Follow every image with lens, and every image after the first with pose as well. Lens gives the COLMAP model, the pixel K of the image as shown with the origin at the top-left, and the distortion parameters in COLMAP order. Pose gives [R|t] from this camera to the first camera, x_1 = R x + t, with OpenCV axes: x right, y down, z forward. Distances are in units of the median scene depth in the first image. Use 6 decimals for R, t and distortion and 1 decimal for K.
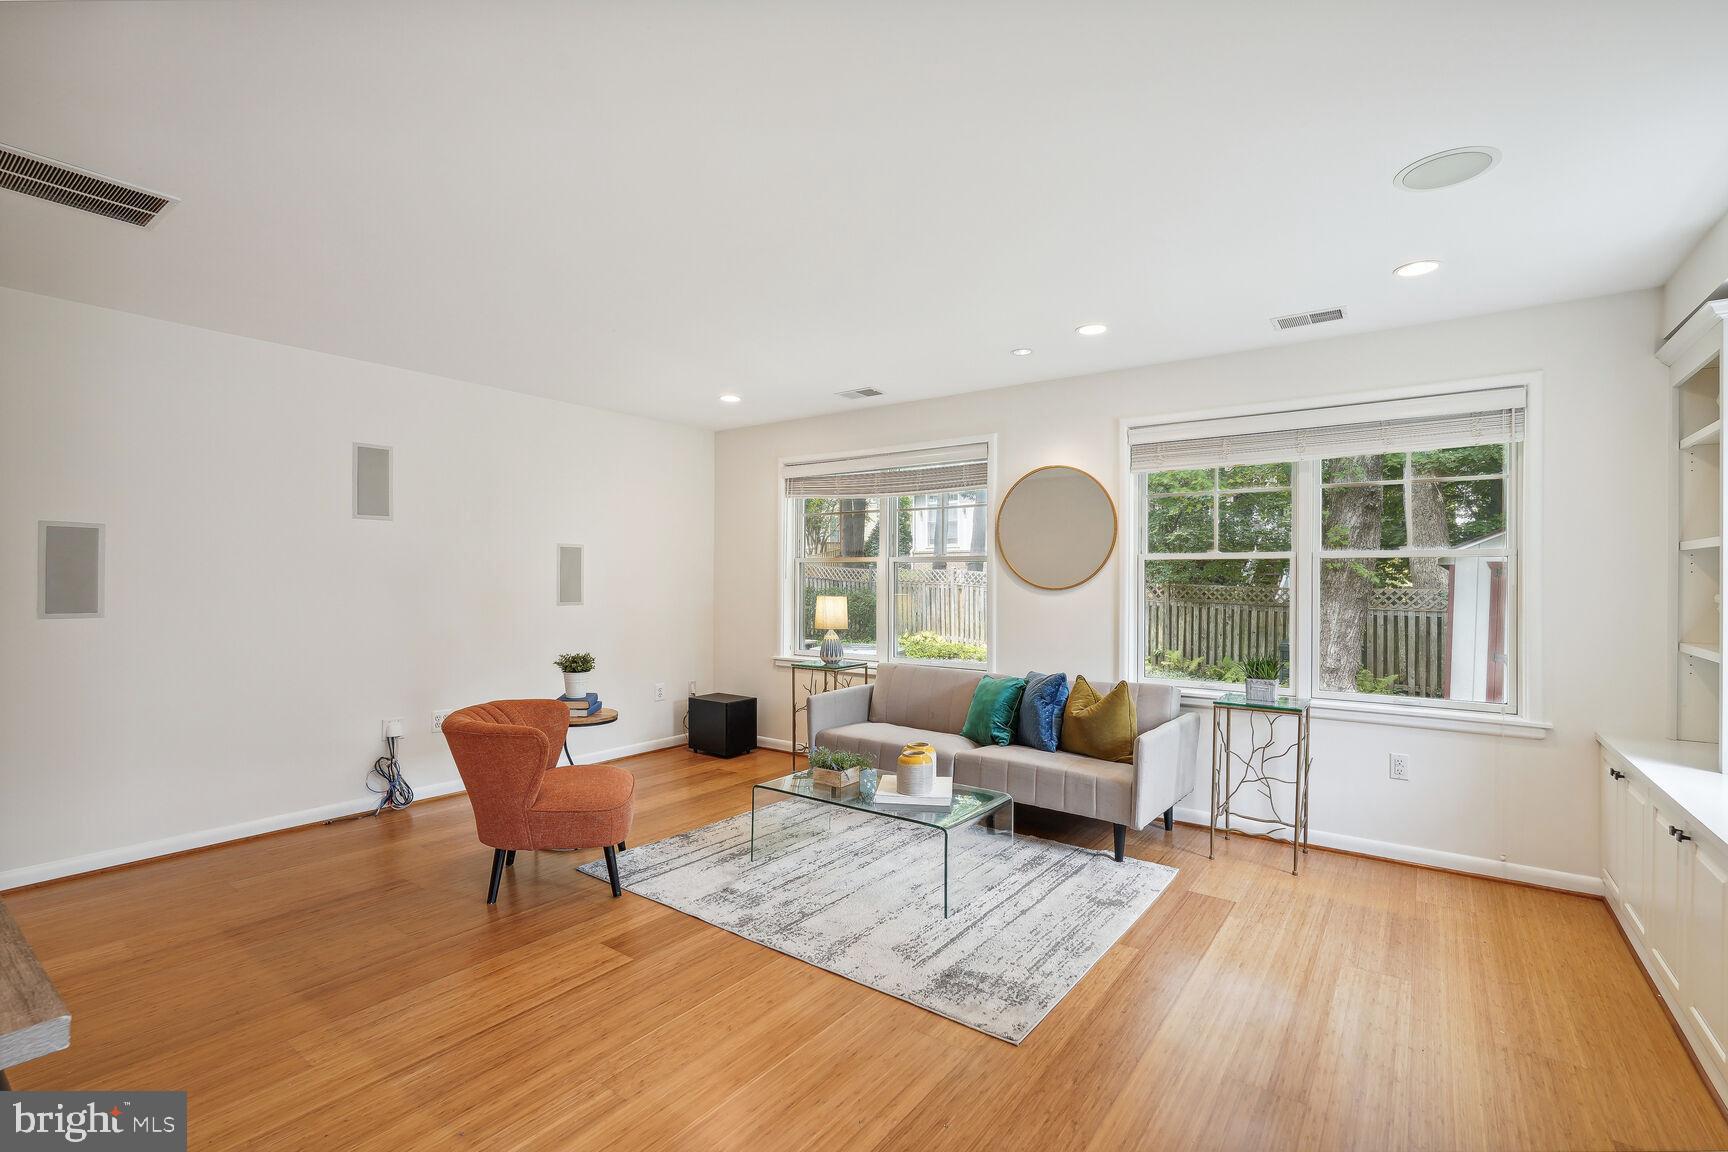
lens RADIAL K [[768.5, 0, 865.5], [0, 768.5, 581.5], [0, 0, 1]] dist [-0.015795, 0.007503]
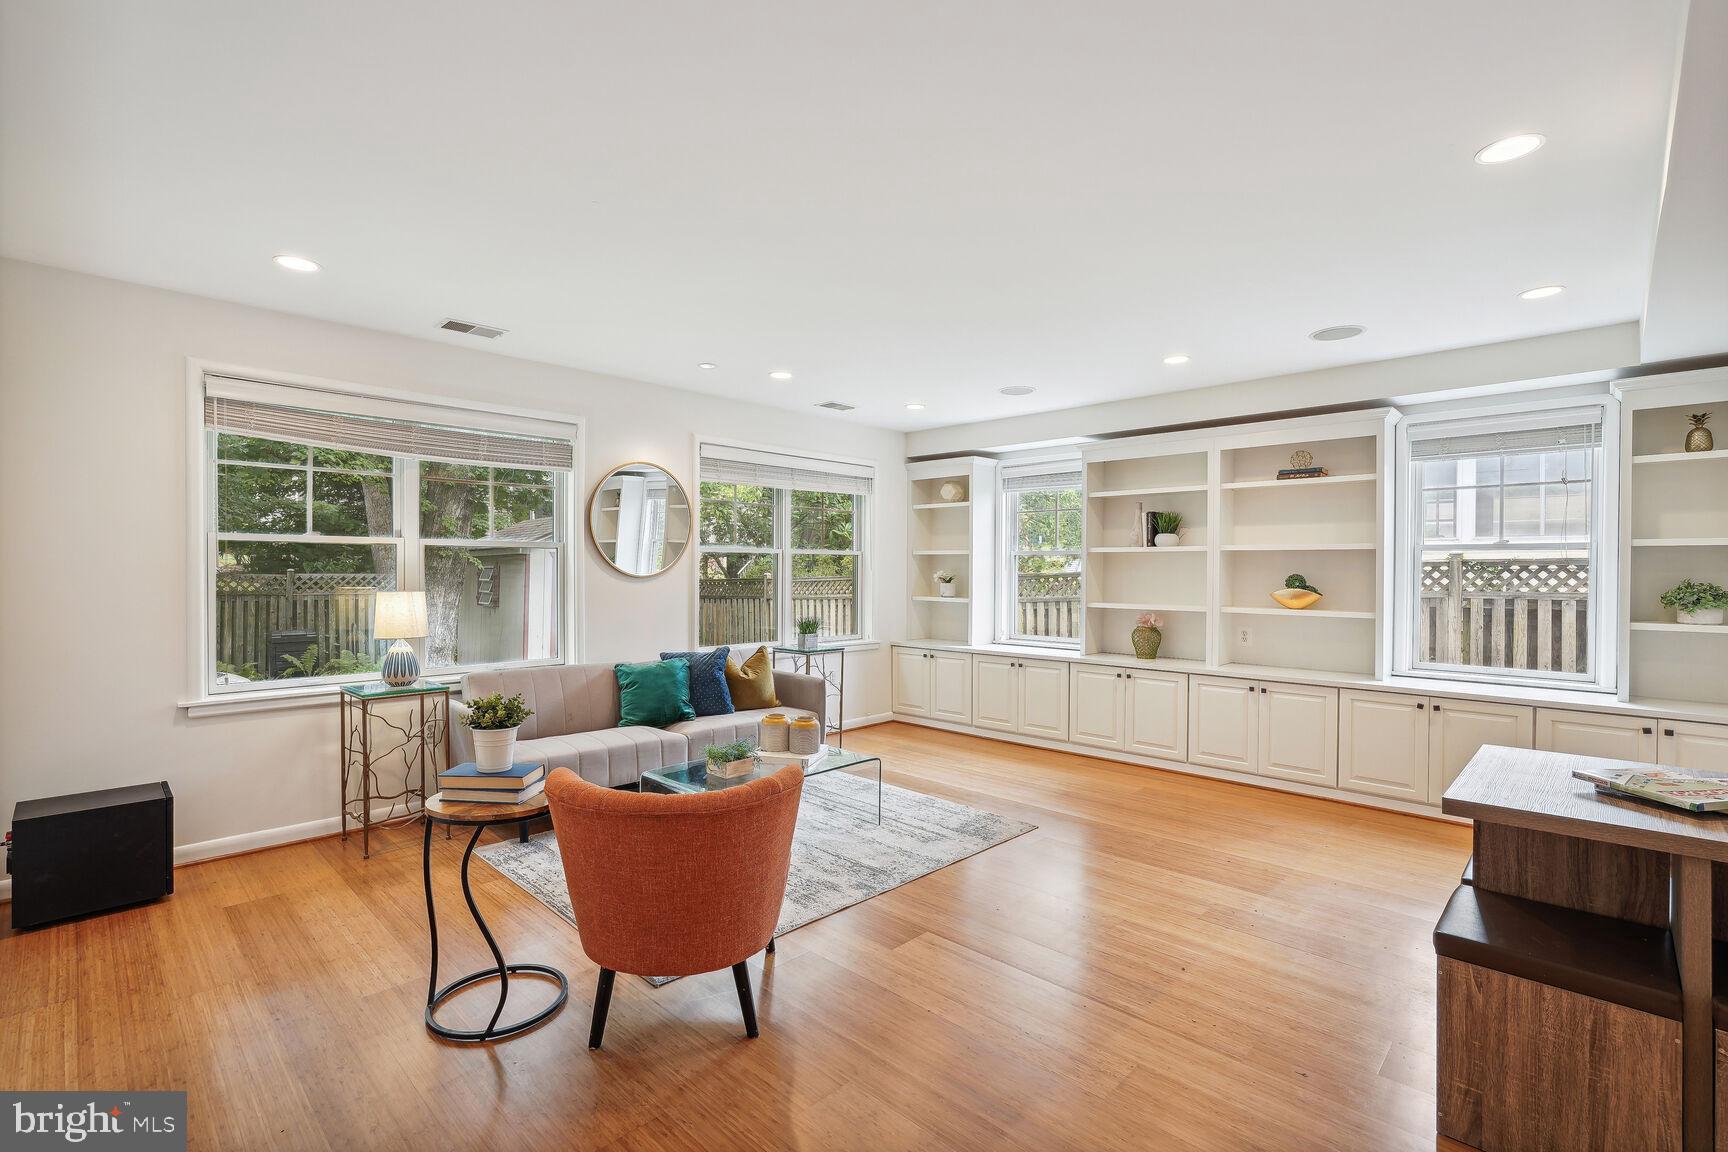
lens RADIAL K [[768.5, 0, 861.5], [0, 768.5, 573.7], [0, 0, 1]] dist [-0.015795, 0.007503]
pose [[0.157174, -0.009912, 0.987521, -0.682294], [-0.000426, 0.999949, 0.010105, -0.004457], [-0.987571, -0.002009, 0.157162, 0.466589]]
